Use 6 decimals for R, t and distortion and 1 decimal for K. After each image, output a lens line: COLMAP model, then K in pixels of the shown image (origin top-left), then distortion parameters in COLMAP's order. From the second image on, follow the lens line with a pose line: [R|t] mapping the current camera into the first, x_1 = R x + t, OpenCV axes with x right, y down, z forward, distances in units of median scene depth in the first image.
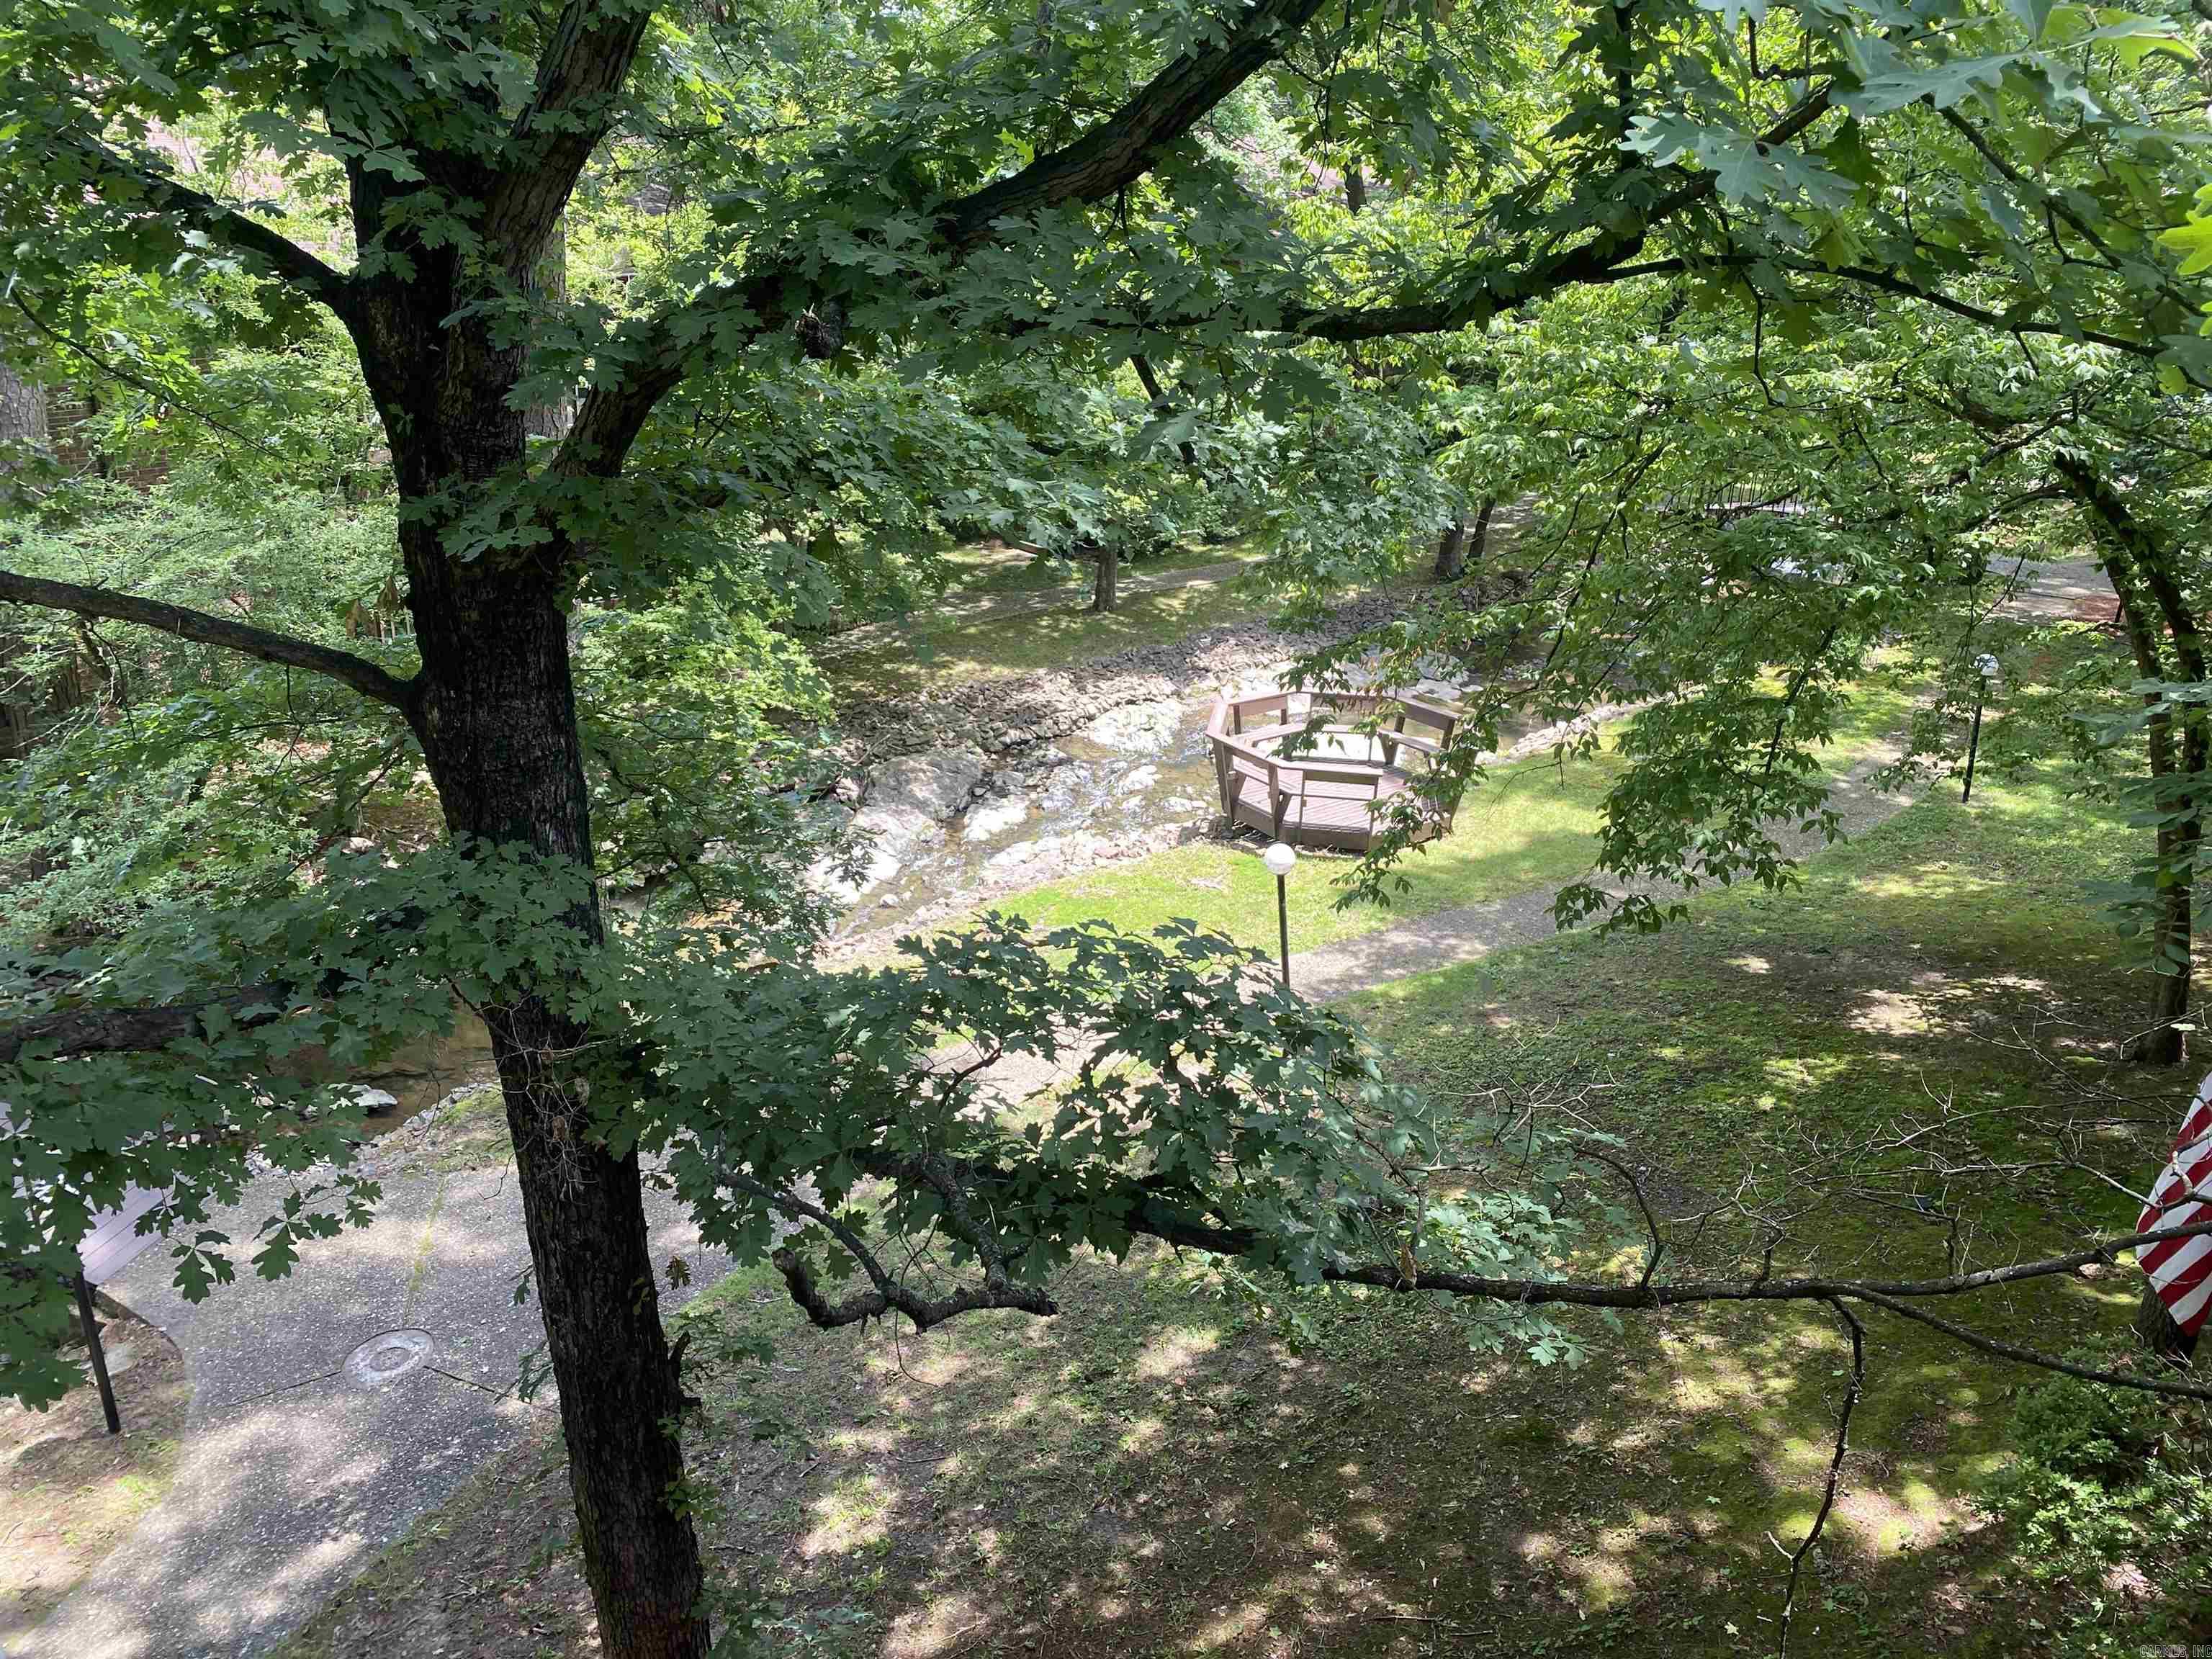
lens RADIAL K [[1687.9, 0, 1097.1], [0, 1687.9, 795.3], [0, 0, 1]] dist [0.084133, -0.086586]
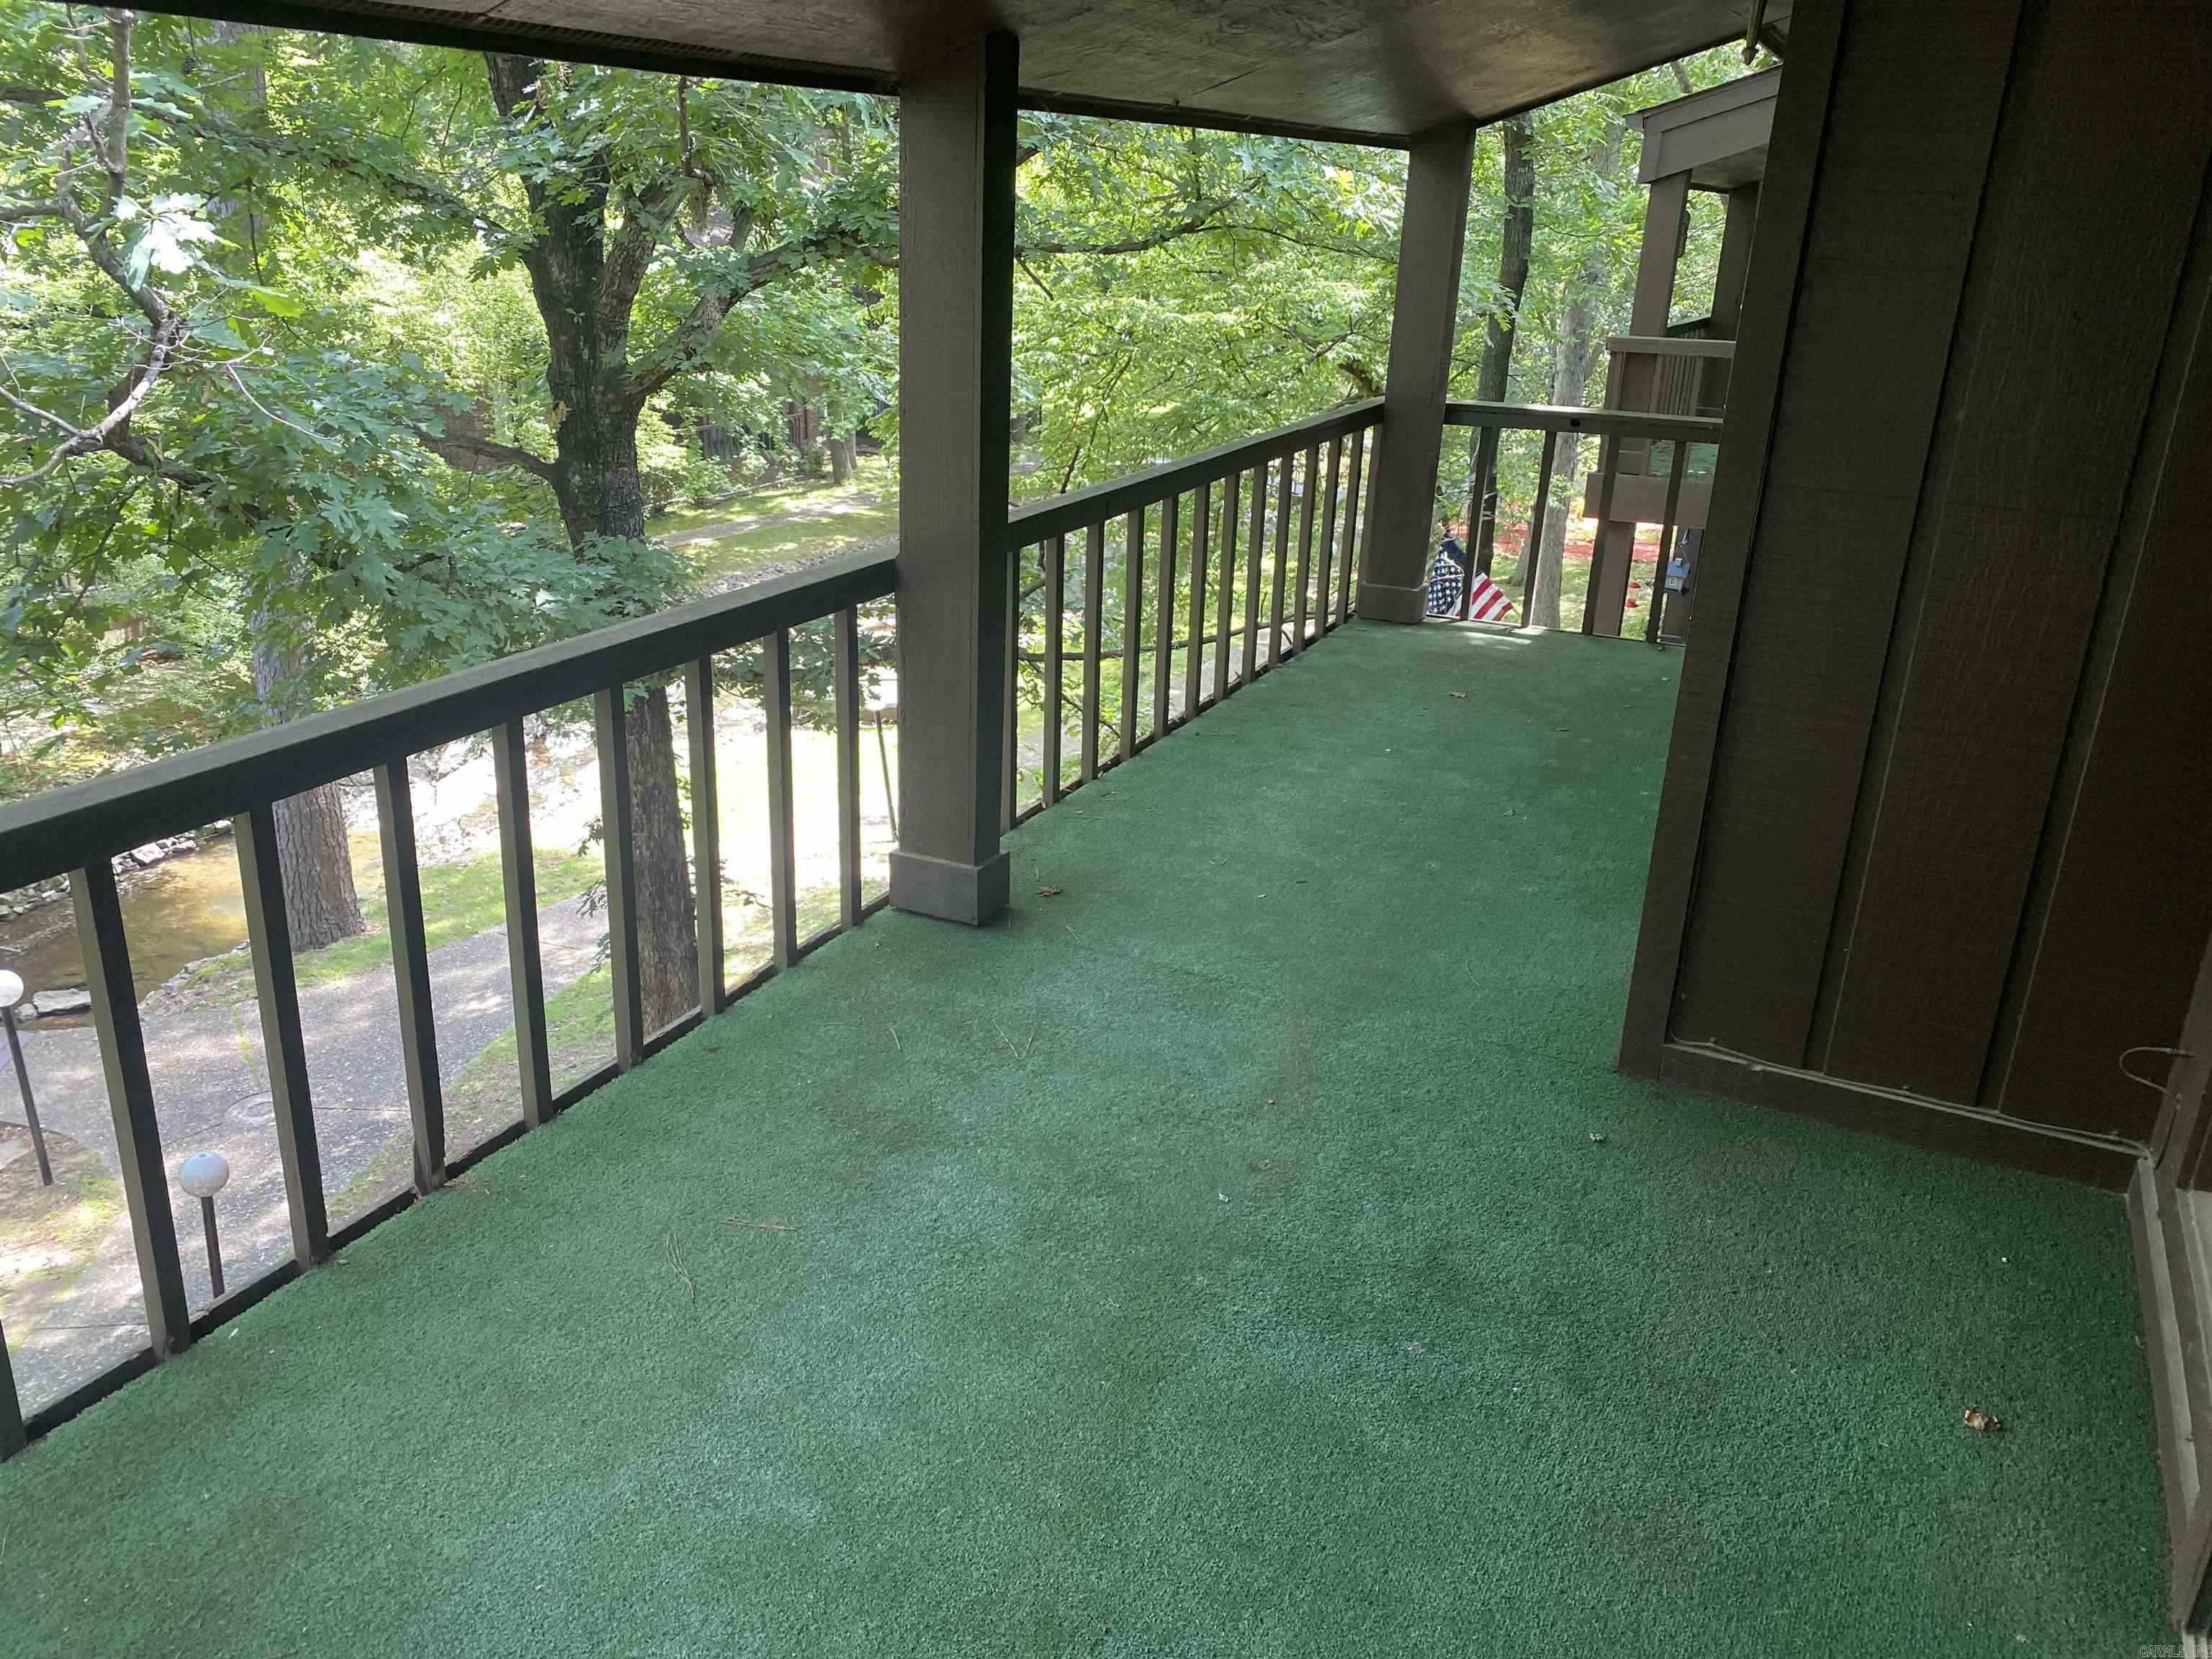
lens RADIAL K [[1687.9, 0, 1097.1], [0, 1687.9, 795.3], [0, 0, 1]] dist [0.084133, -0.086586]
pose [[0.938621, -0.110572, 0.326749, -0.267116], [0.110835, 0.993678, 0.017873, 0.170841], [-0.326660, 0.019439, 0.944942, -0.494096]]
